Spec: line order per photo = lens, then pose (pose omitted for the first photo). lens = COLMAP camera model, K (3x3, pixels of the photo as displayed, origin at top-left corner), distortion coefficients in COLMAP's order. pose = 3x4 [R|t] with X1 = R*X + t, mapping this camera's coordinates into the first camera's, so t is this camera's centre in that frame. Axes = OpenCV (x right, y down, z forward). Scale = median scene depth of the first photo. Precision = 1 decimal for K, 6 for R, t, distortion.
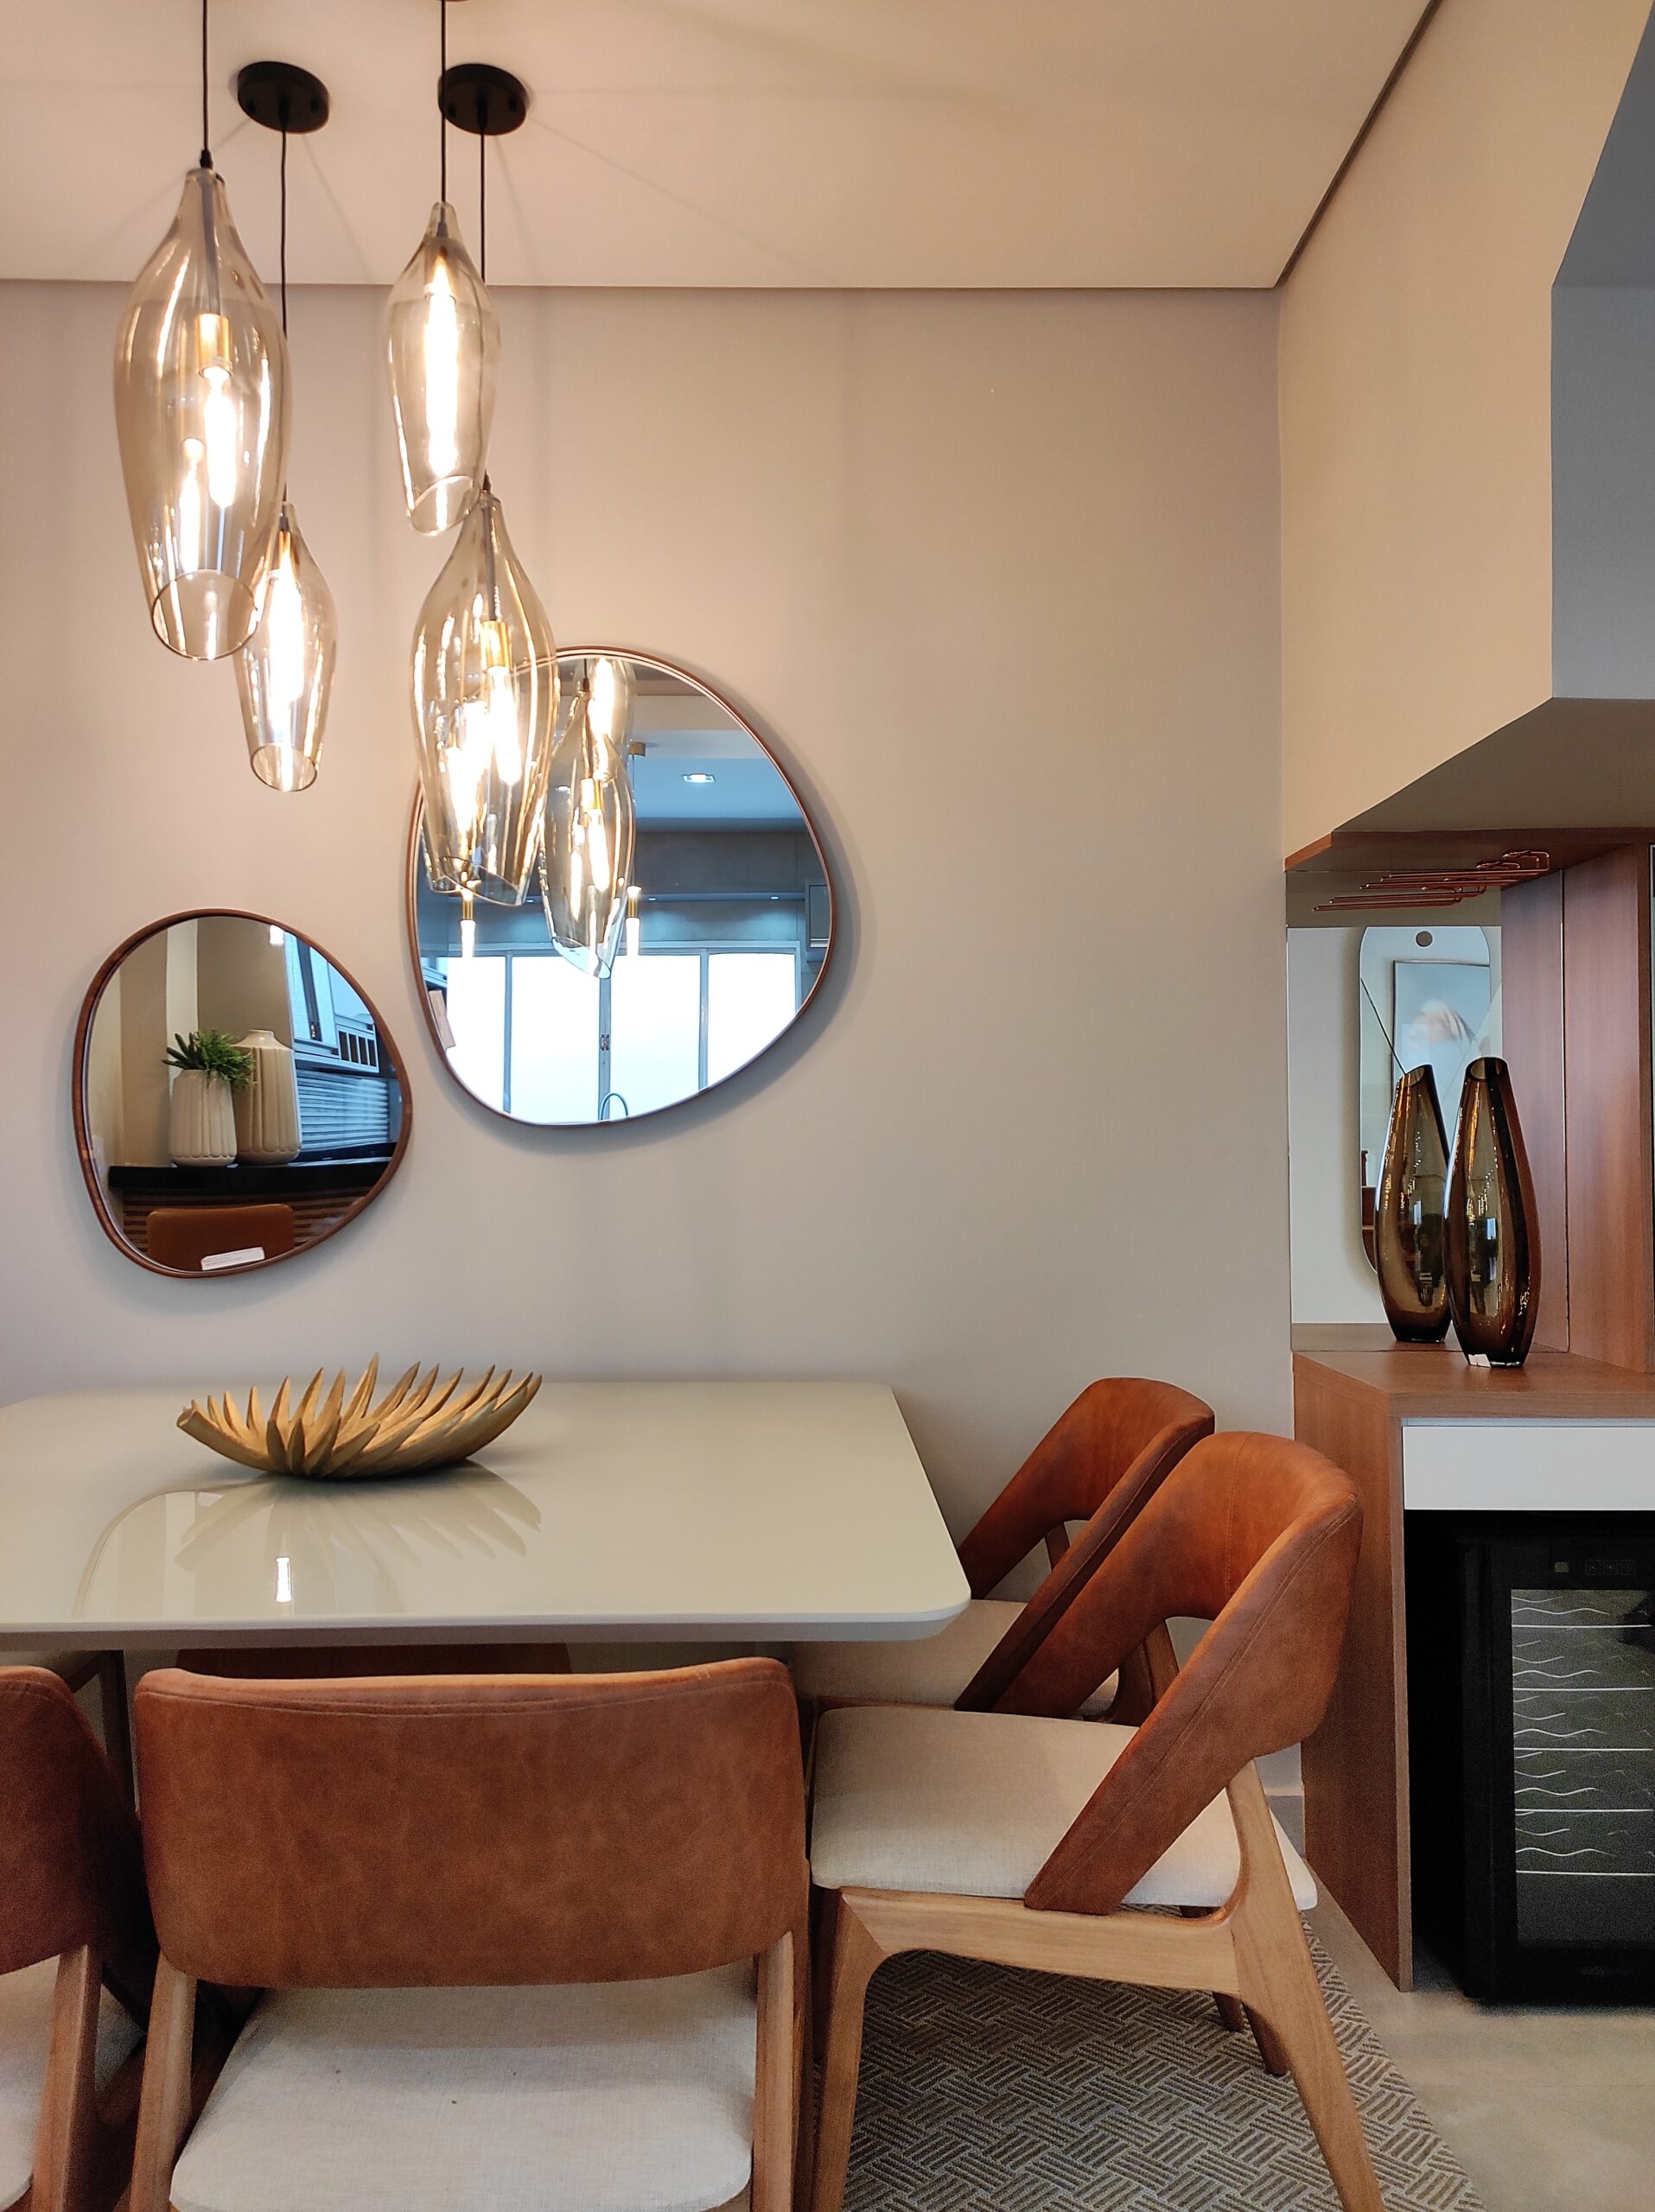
lens RADIAL K [[1610.7, 0, 828.2], [0, 1610.7, 1101.4], [0, 0, 1]] dist [0.036817, -0.027744]
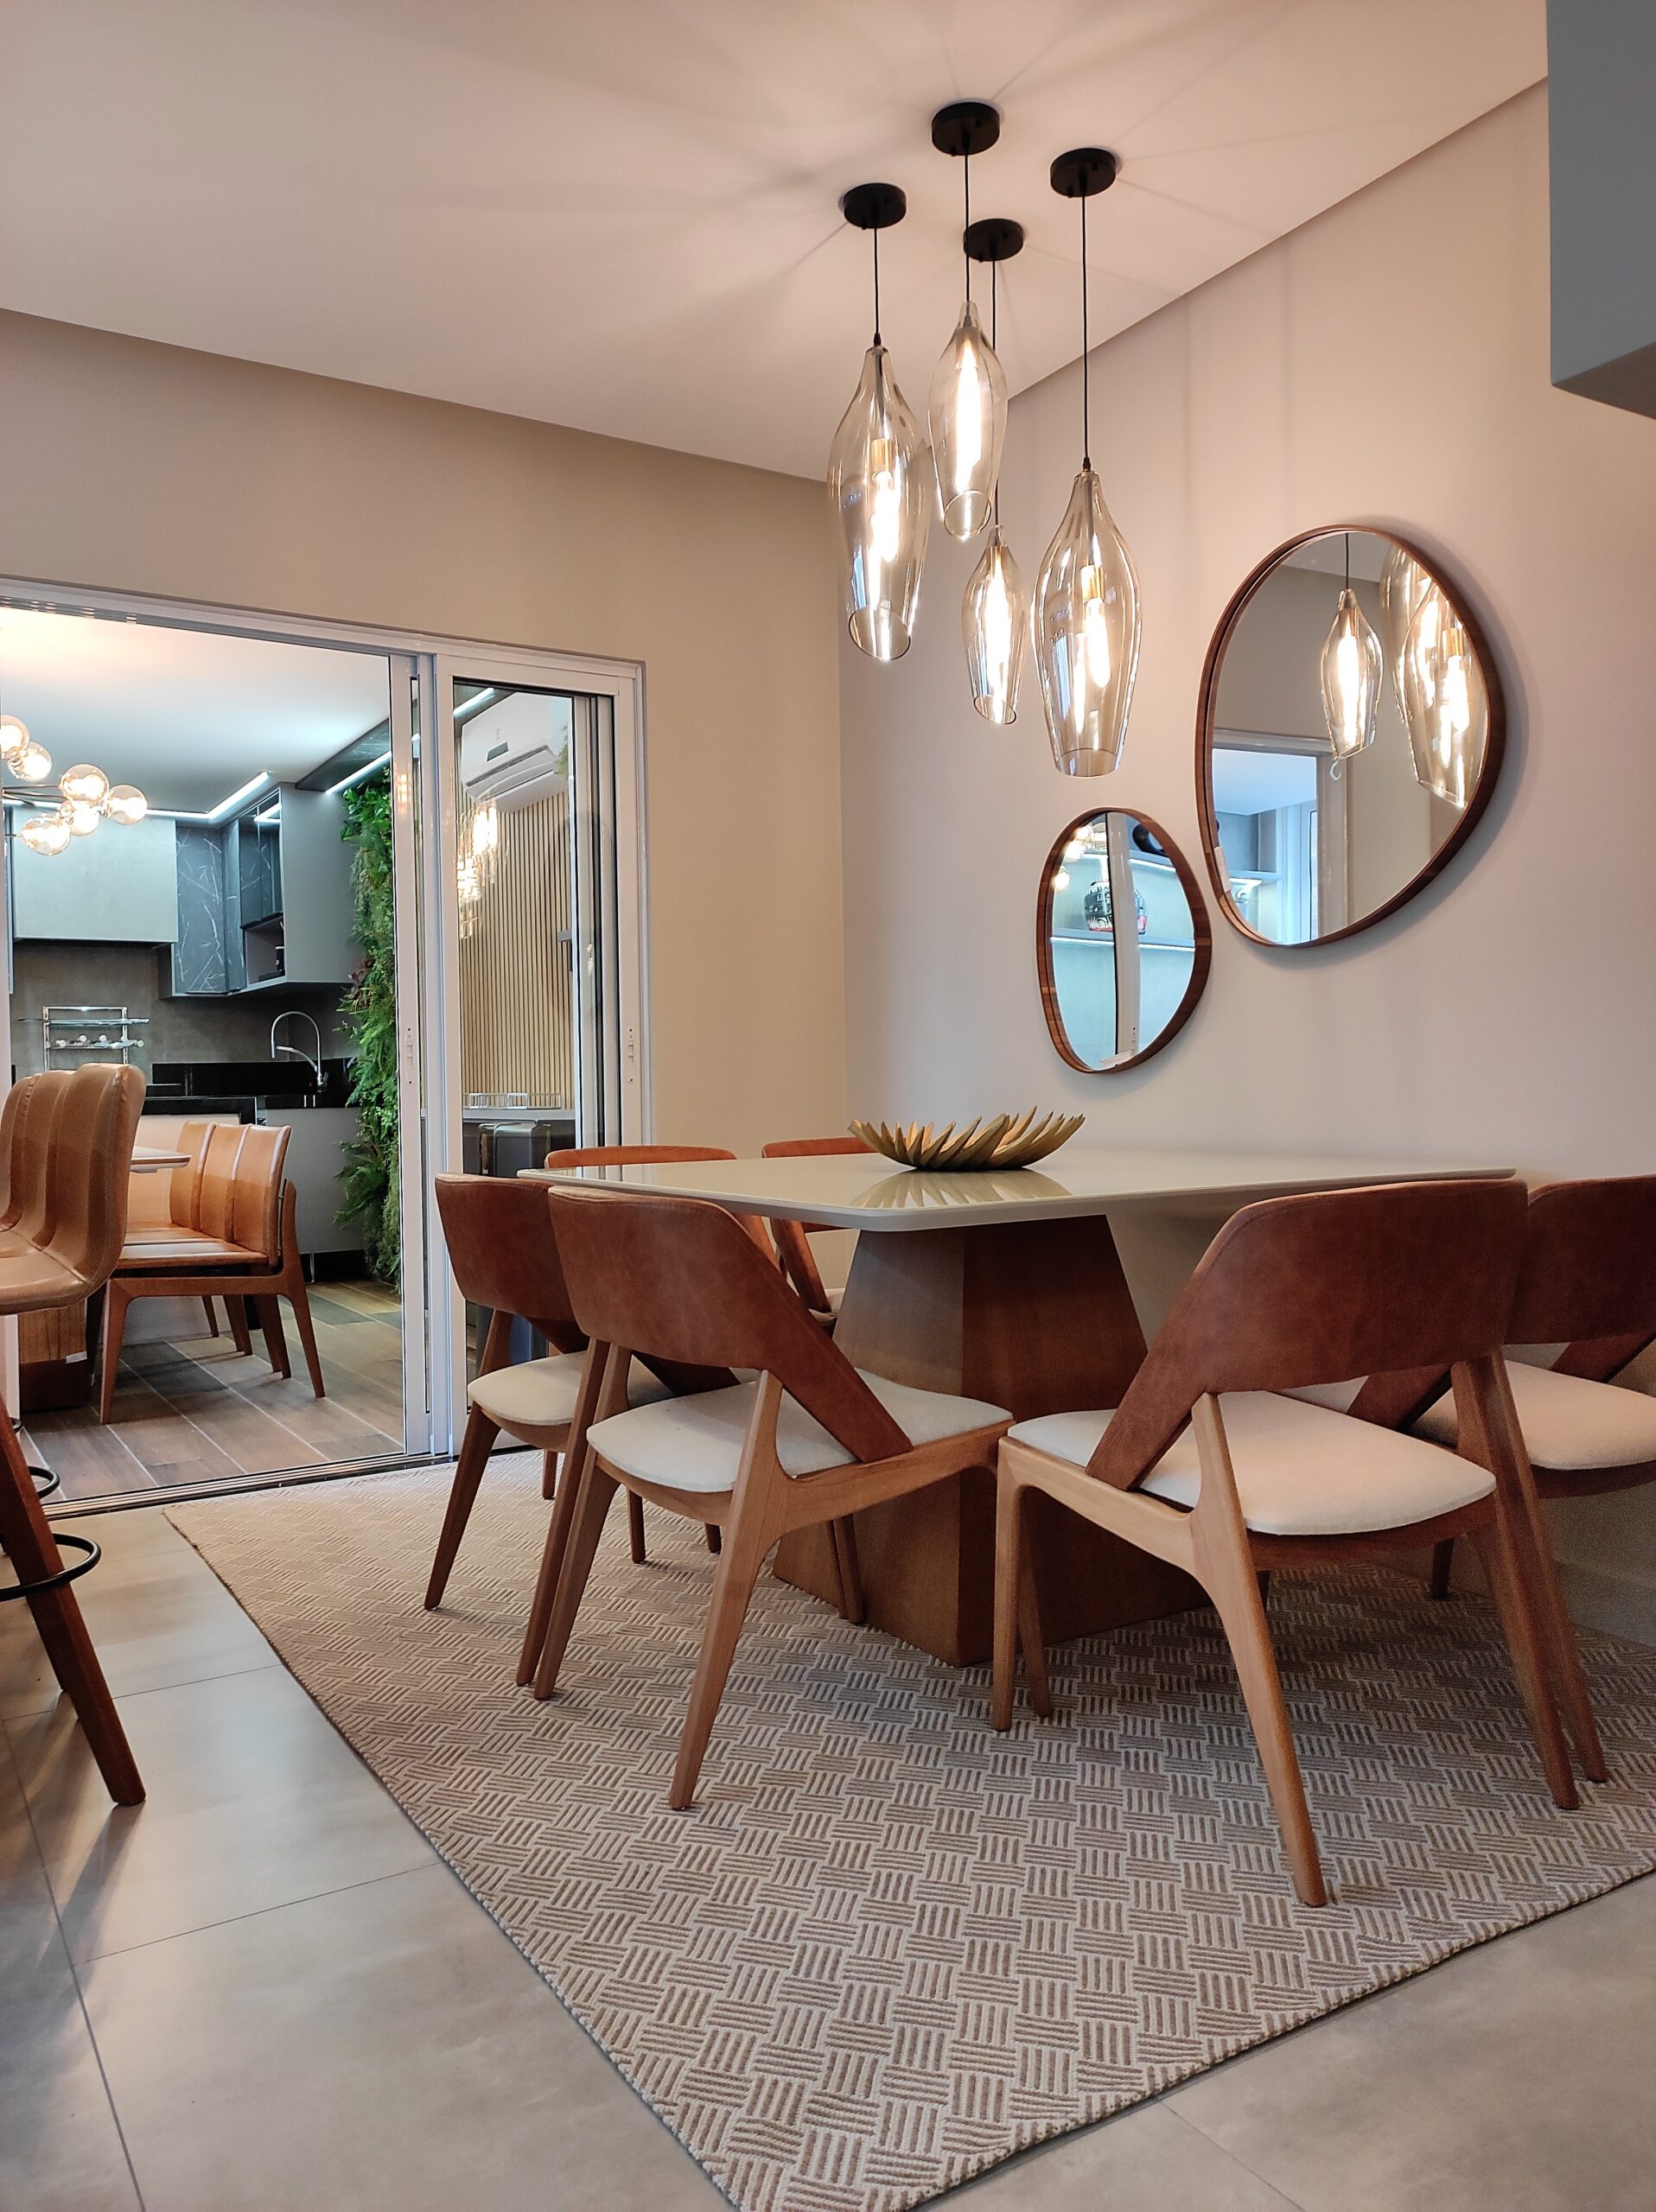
lens RADIAL K [[1610.7, 0, 831.0], [0, 1610.7, 1106.9], [0, 0, 1]] dist [0.036817, -0.027744]
pose [[0.540057, 0.002840, -0.841624, 1.135576], [0.041188, 0.998707, 0.029800, 0.138624], [0.840620, -0.050758, 0.539242, 0.109316]]
